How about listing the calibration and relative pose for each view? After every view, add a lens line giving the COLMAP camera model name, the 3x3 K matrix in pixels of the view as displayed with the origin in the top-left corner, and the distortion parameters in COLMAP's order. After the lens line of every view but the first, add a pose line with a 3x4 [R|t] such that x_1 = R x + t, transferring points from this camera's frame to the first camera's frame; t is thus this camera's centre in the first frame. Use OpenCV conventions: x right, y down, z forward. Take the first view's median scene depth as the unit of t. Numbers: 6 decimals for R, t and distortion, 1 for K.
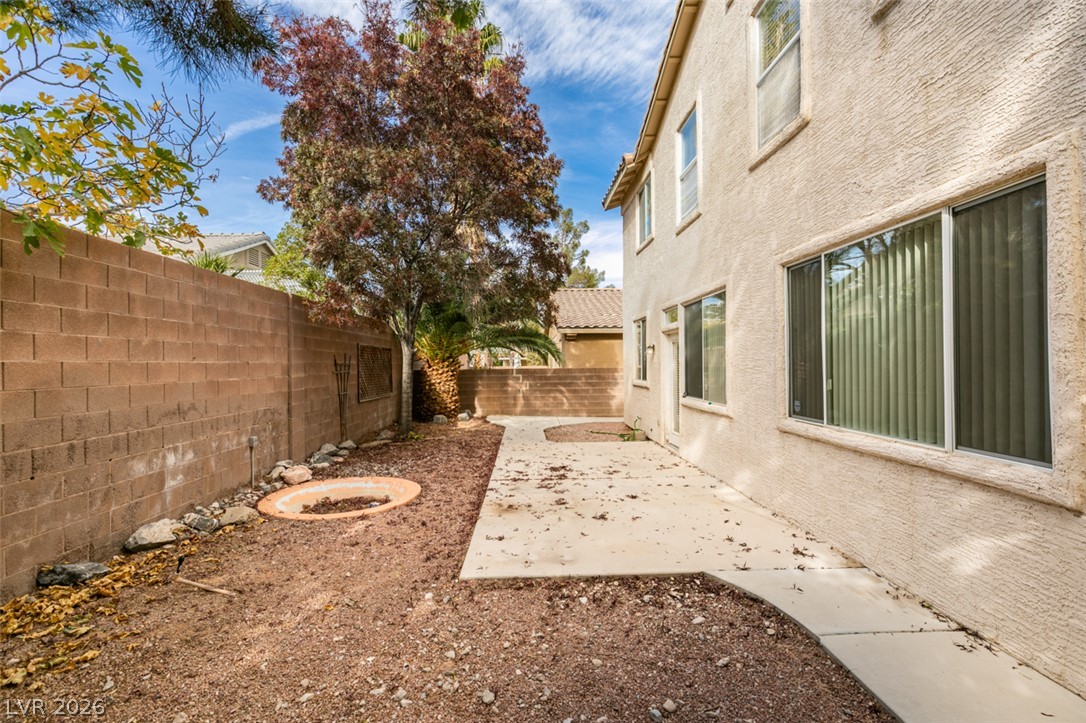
lens RADIAL K [[488.3, 0, 542.0], [0, 488.3, 362.0], [0, 0, 1]] dist [0.008360, -0.001558]
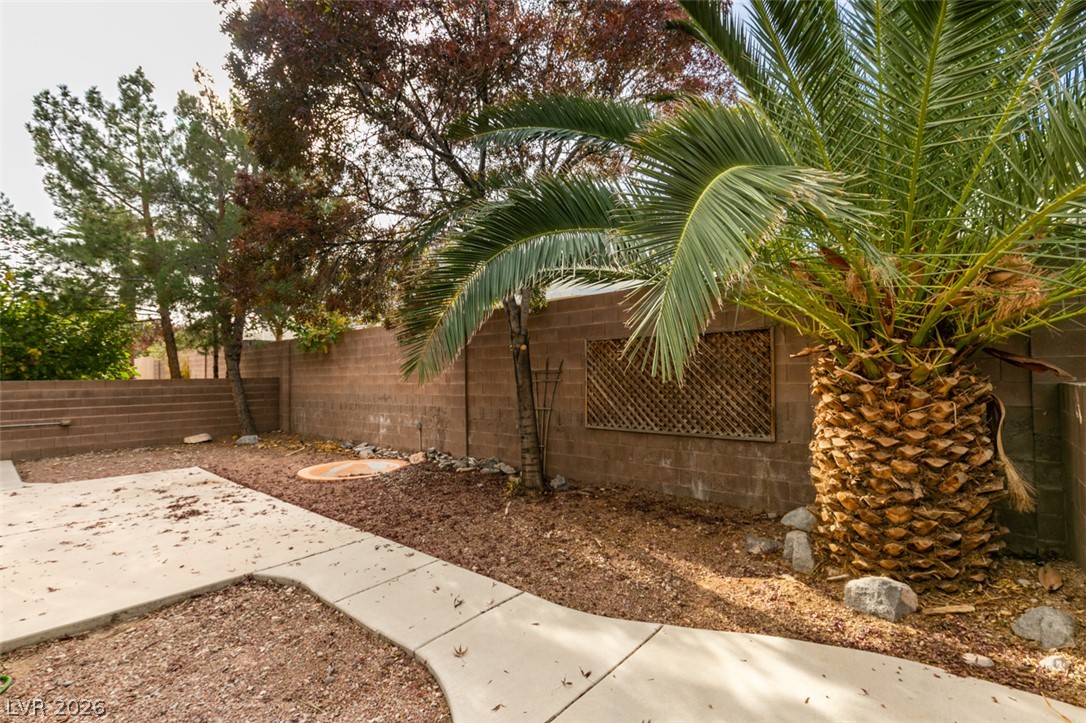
lens RADIAL K [[488.3, 0, 537.6], [0, 488.3, 365.4], [0, 0, 1]] dist [0.008360, -0.001558]
pose [[-0.681284, 0.005091, -0.732001, 0.330650], [0.026258, 0.999502, -0.017488, 0.016257], [0.731548, -0.031135, -0.681079, 2.872707]]
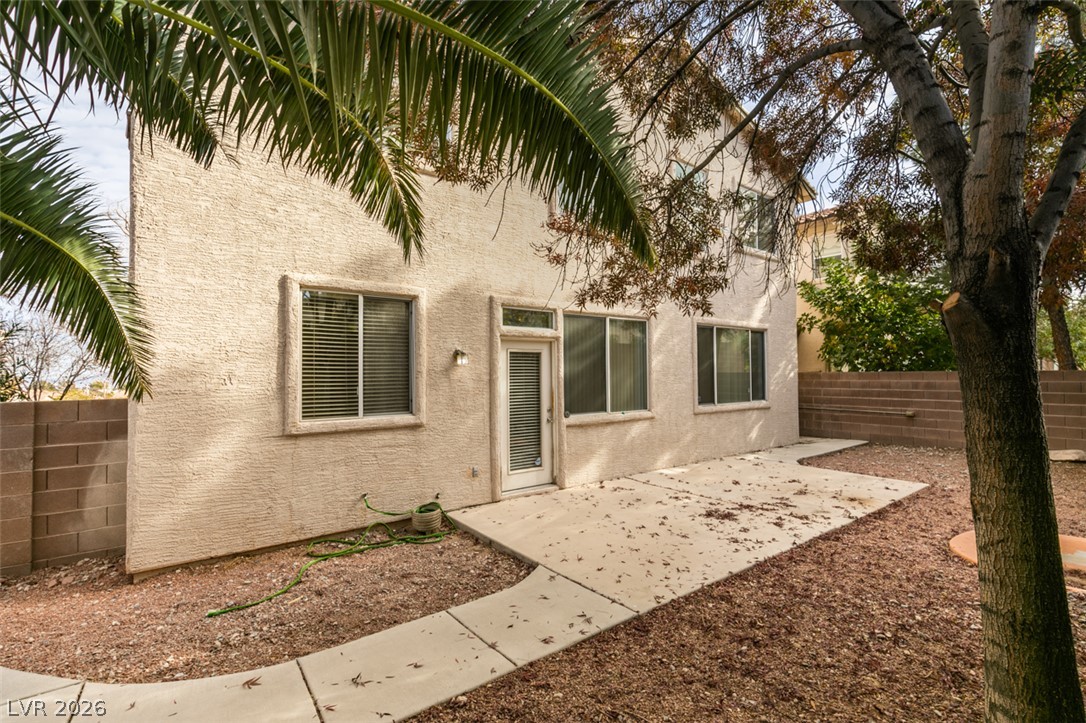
lens RADIAL K [[488.3, 0, 545.5], [0, 488.3, 365.1], [0, 0, 1]] dist [0.008360, -0.001558]
pose [[-0.583998, 0.027145, 0.811301, -0.649258], [0.010679, 0.999611, -0.025759, -0.000183], [-0.811685, -0.006379, -0.584060, 2.473276]]
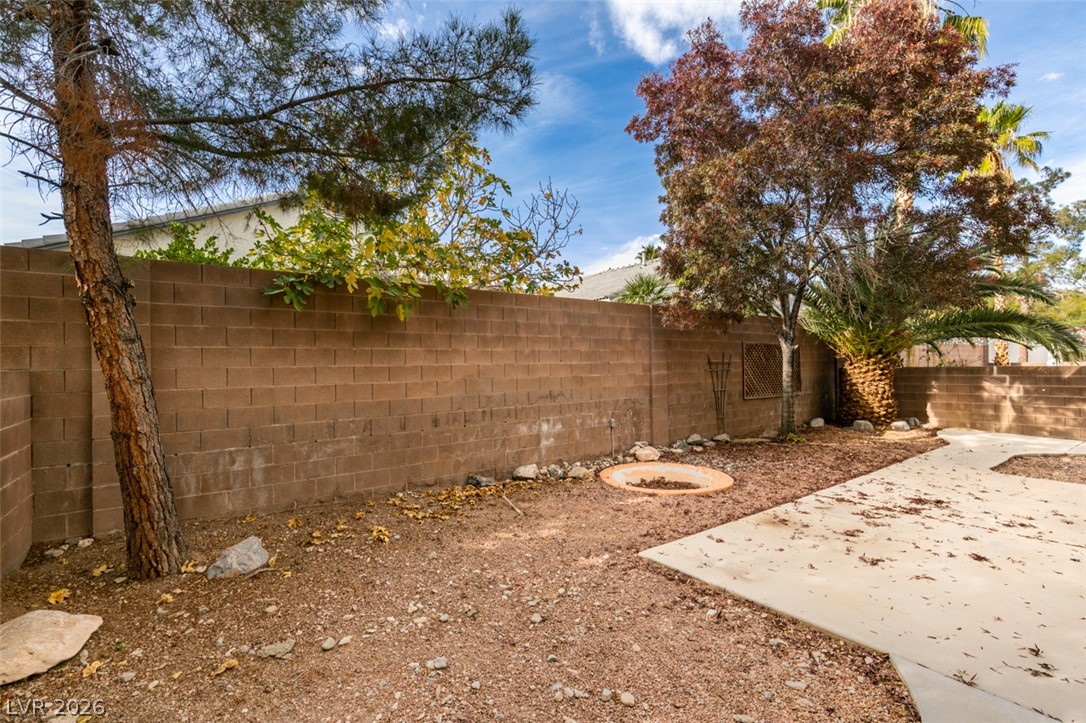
lens RADIAL K [[488.3, 0, 538.5], [0, 488.3, 360.8], [0, 0, 1]] dist [0.008360, -0.001558]
pose [[0.562776, -0.006678, -0.826583, 0.477923], [0.012245, 0.999925, 0.000258, -0.008692], [0.826519, -0.010267, 0.562815, 0.124831]]
